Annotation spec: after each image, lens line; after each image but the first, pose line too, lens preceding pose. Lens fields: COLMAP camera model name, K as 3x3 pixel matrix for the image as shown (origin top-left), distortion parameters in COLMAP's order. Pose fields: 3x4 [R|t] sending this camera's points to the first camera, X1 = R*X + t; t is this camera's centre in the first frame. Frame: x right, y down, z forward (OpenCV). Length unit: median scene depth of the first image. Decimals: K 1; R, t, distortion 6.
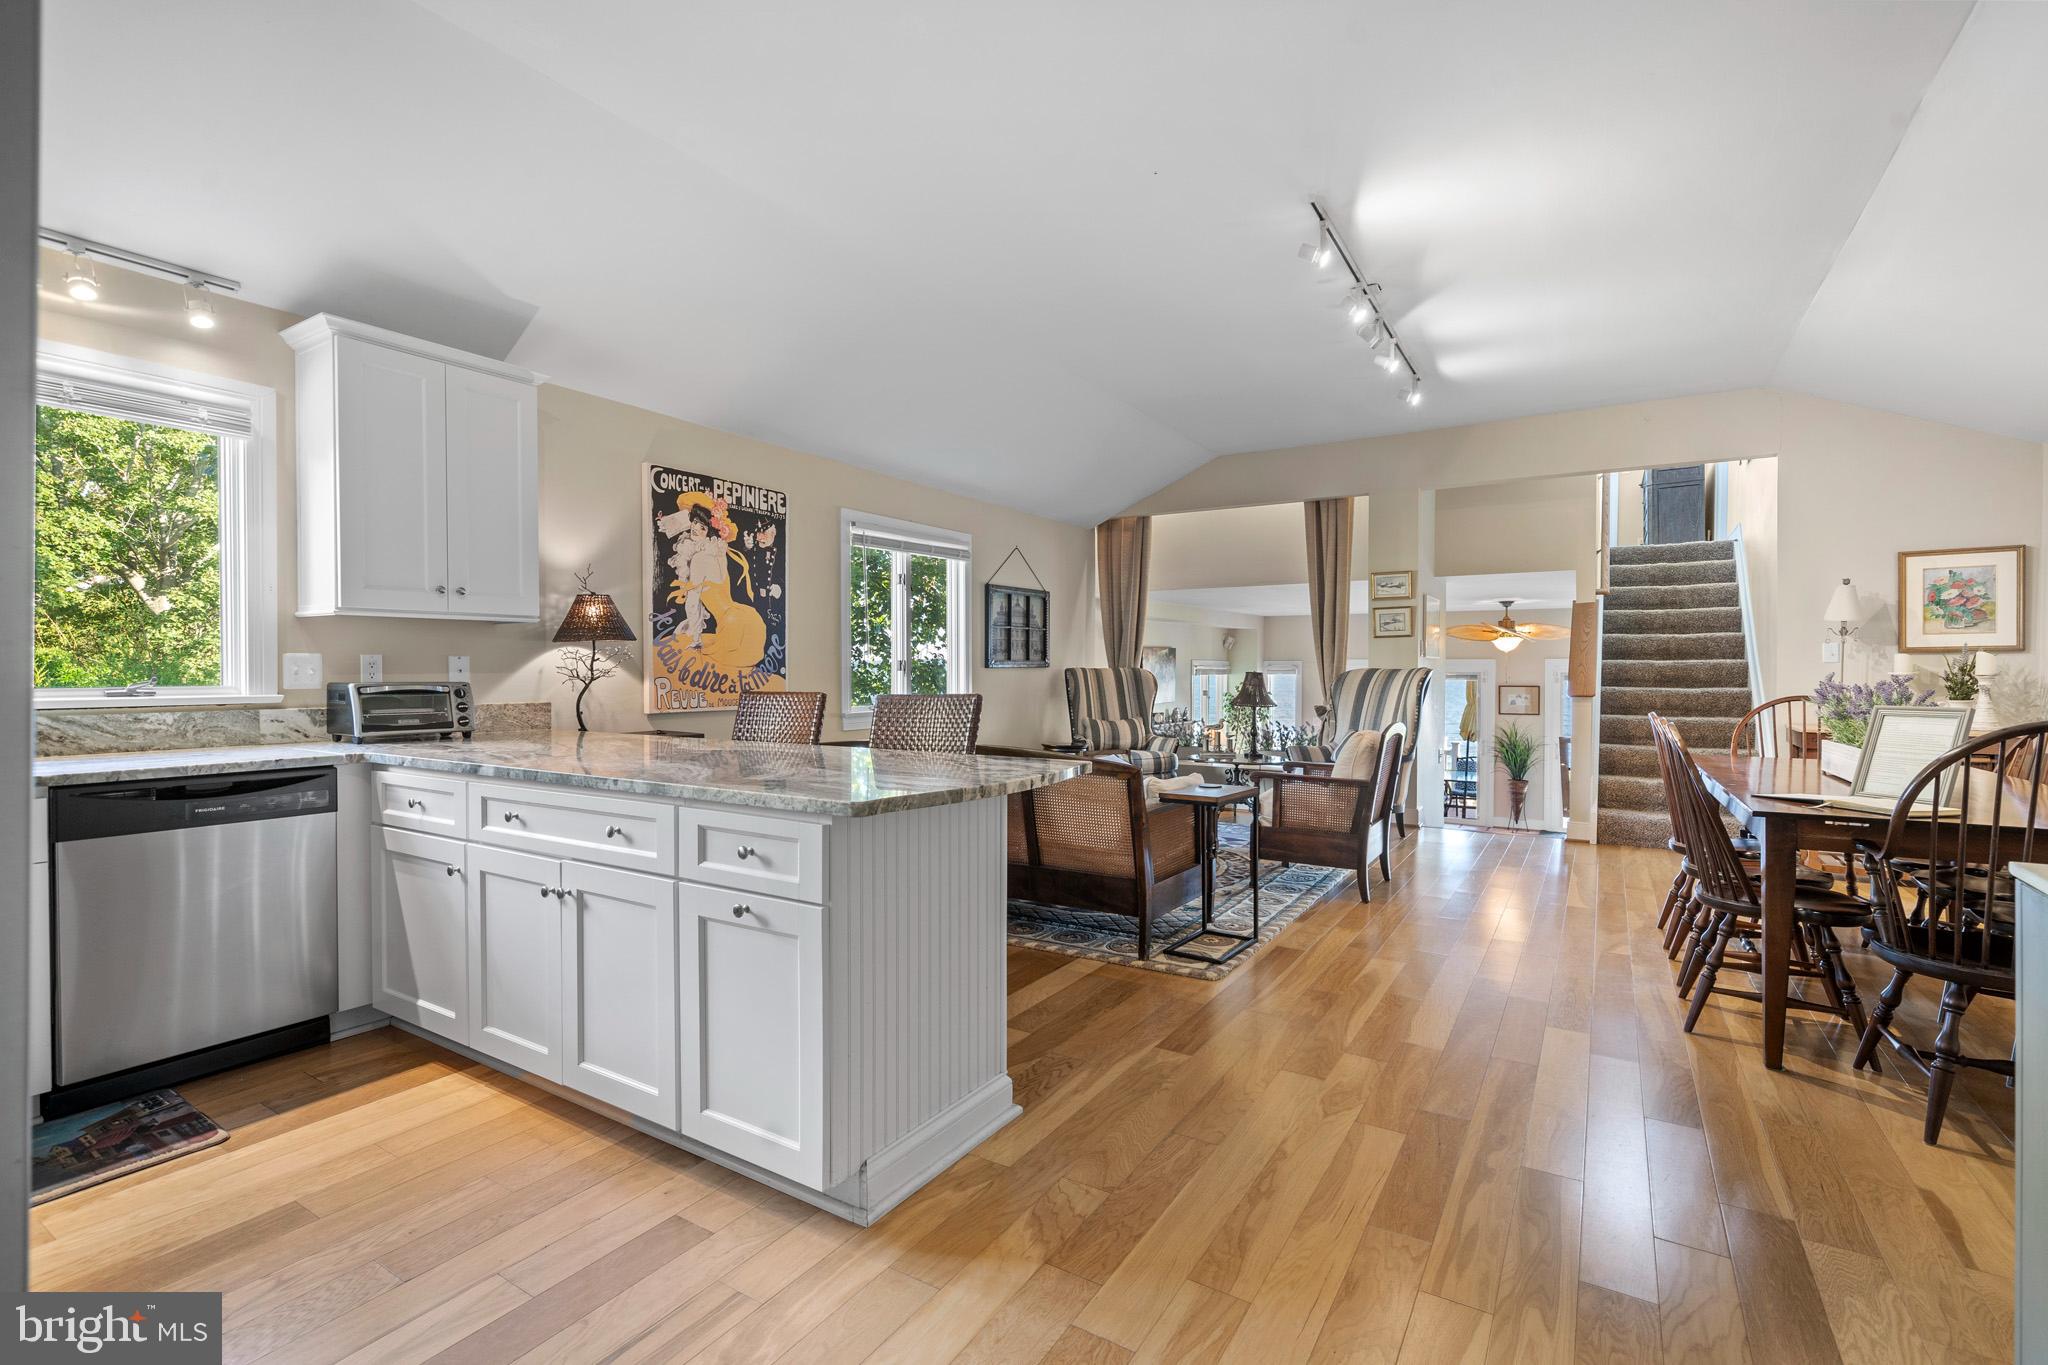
lens RADIAL K [[933.7, 0, 1034.9], [0, 933.7, 682.1], [0, 0, 1]] dist [0.002511, -0.000803]
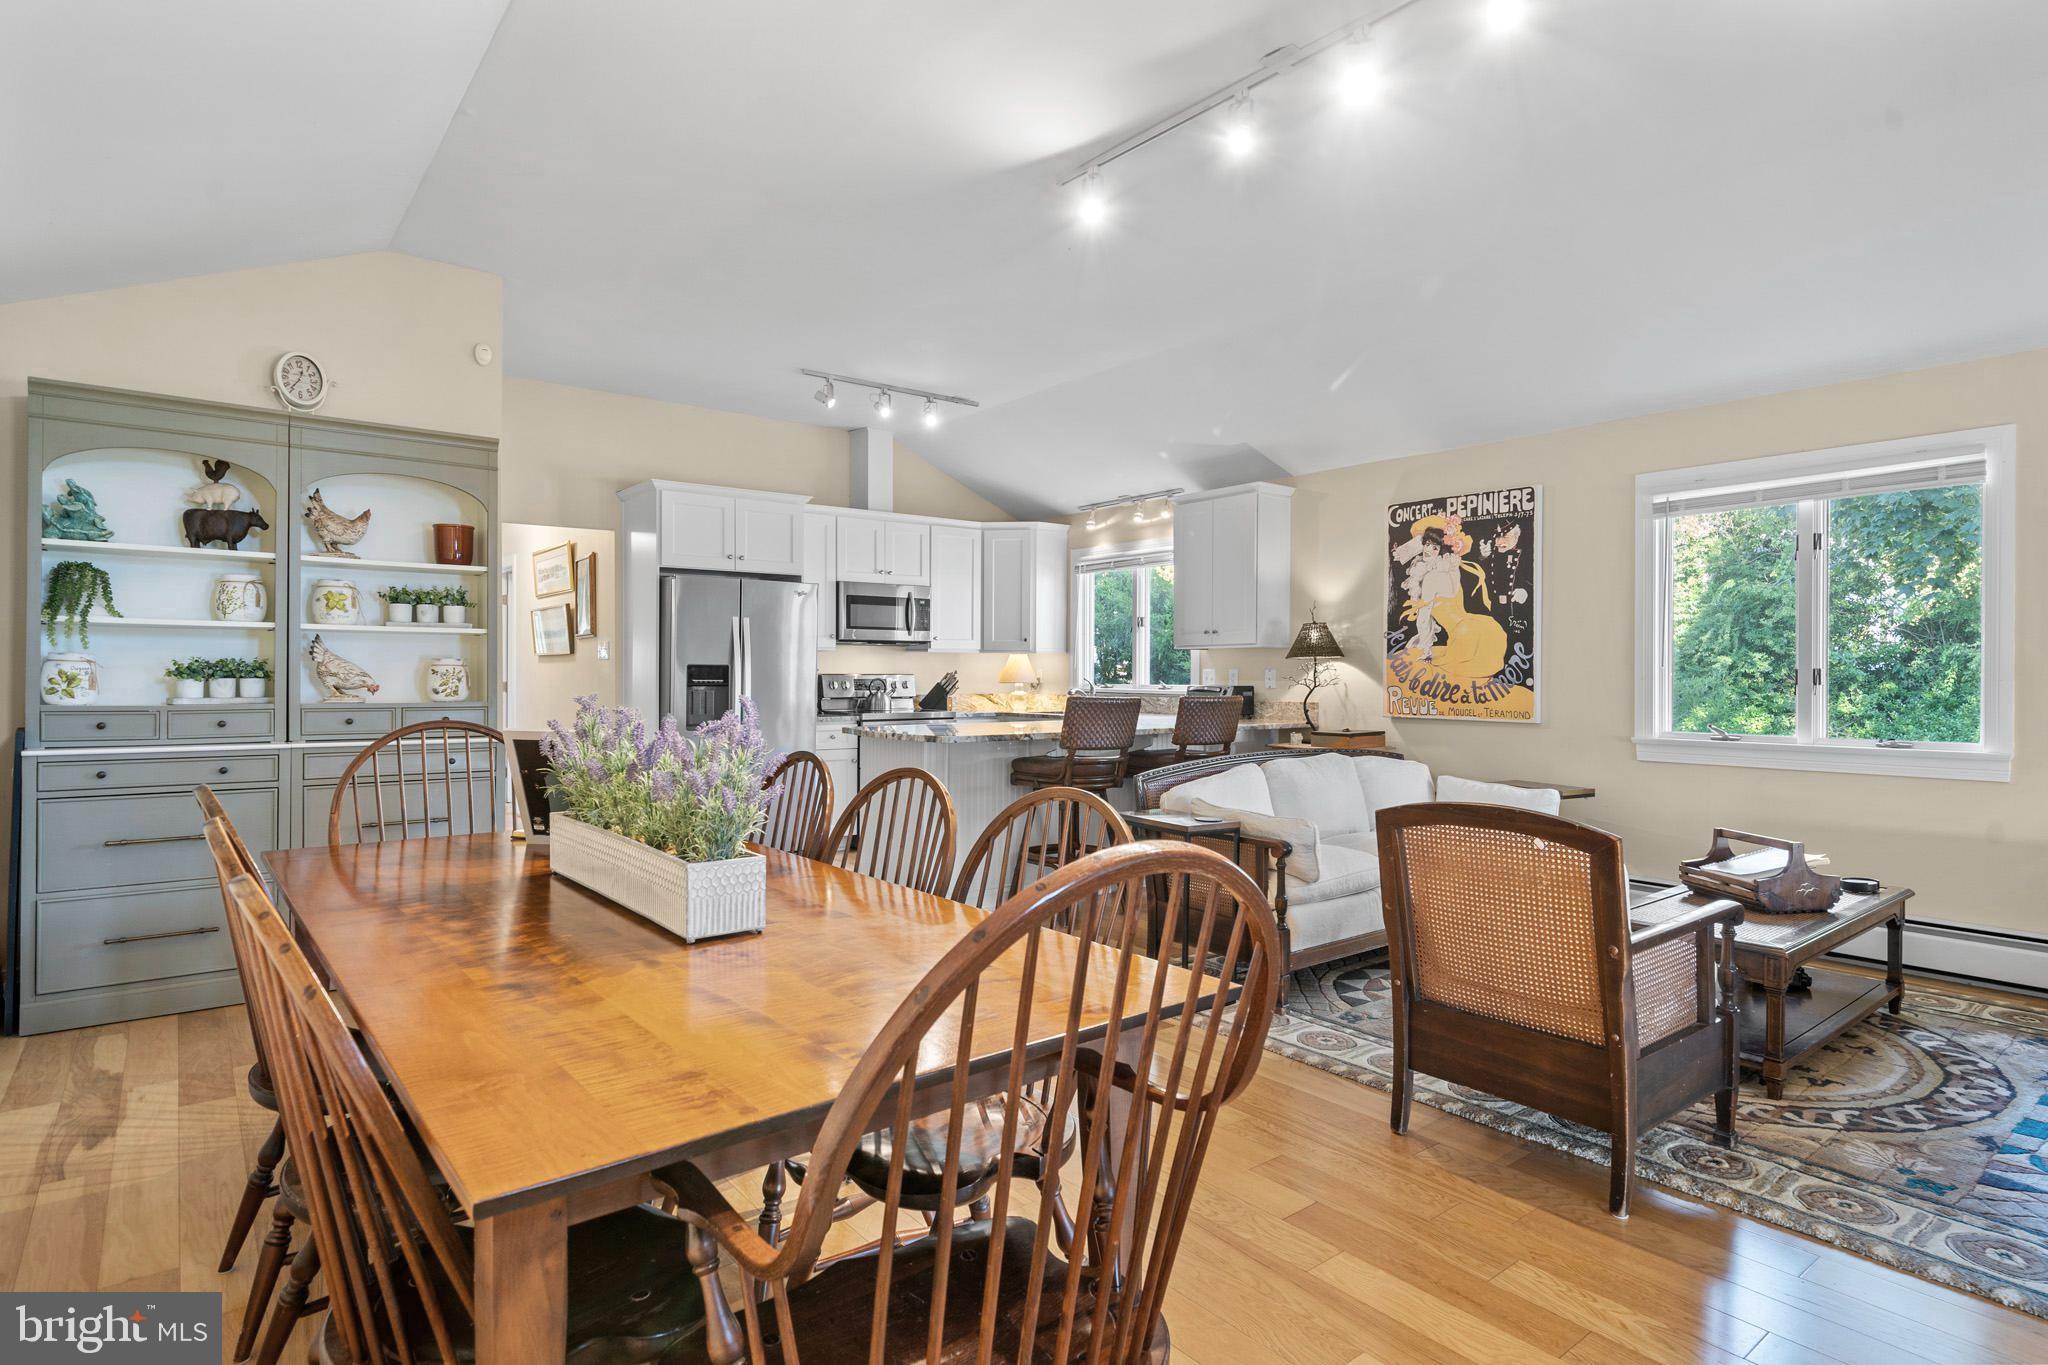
lens RADIAL K [[1064.2, 0, 1002.5], [0, 1064.2, 679.3], [0, 0, 1]] dist [0.027709, 0.000632]
pose [[-0.347492, 0.006411, -0.937661, 0.980810], [-0.014763, 0.999815, 0.012307, -0.022077], [0.937567, 0.018119, -0.347333, 0.972553]]
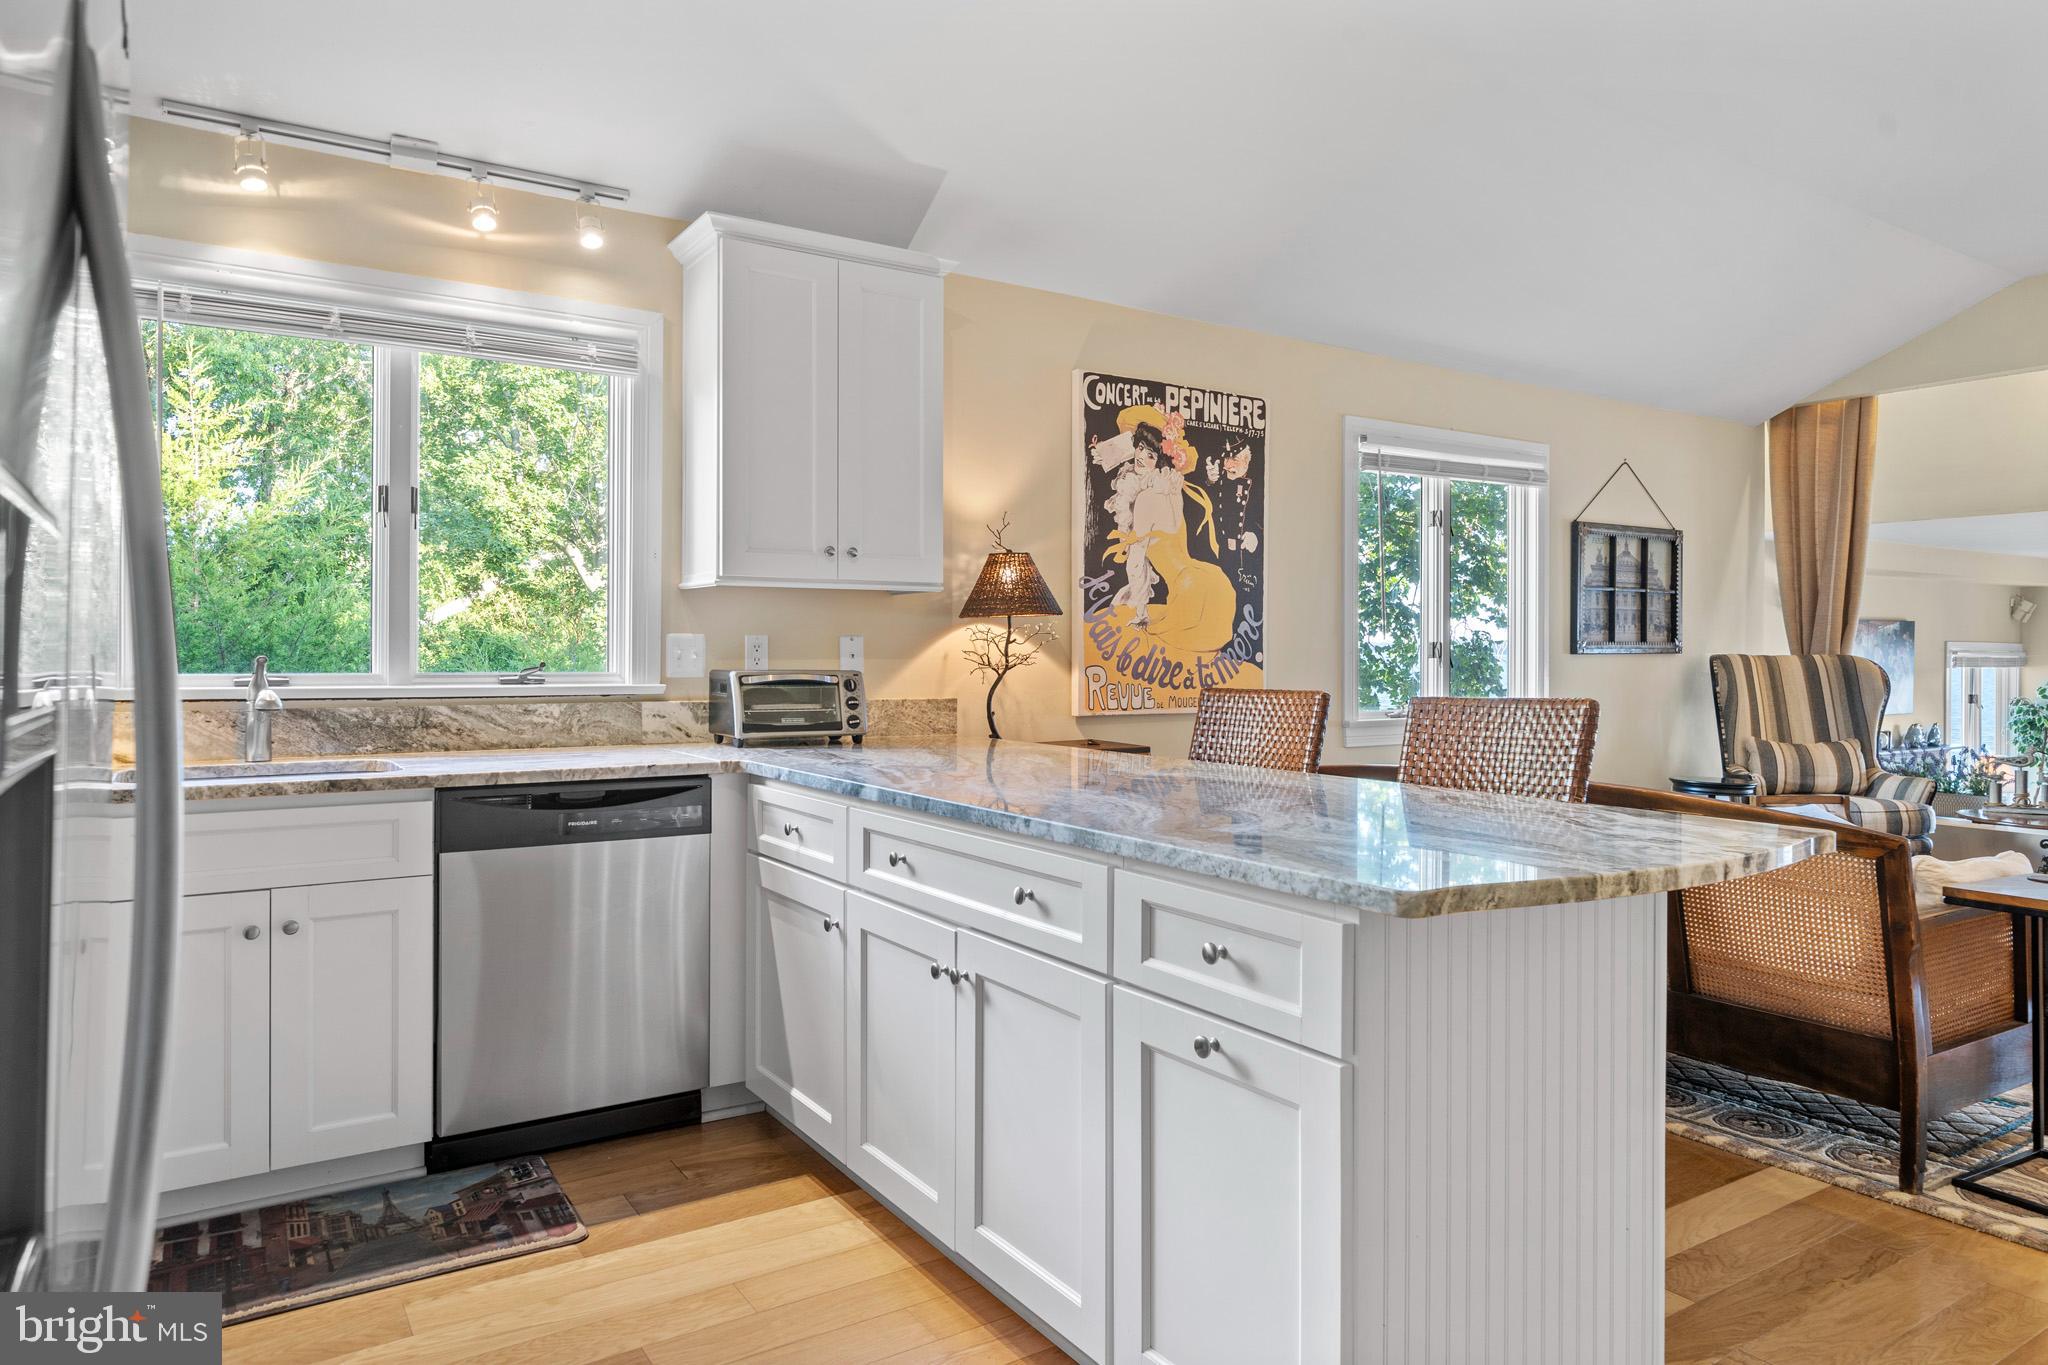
lens RADIAL K [[1291.5, 0, 1024.7], [0, 1291.5, 652.5], [0, 0, 1]] dist [0.001816, -0.000866]
pose [[0.906335, 0.003418, -0.422546, -0.027392], [-0.009835, 0.999867, -0.013007, -0.001901], [0.422446, 0.015945, 0.906248, 0.073504]]
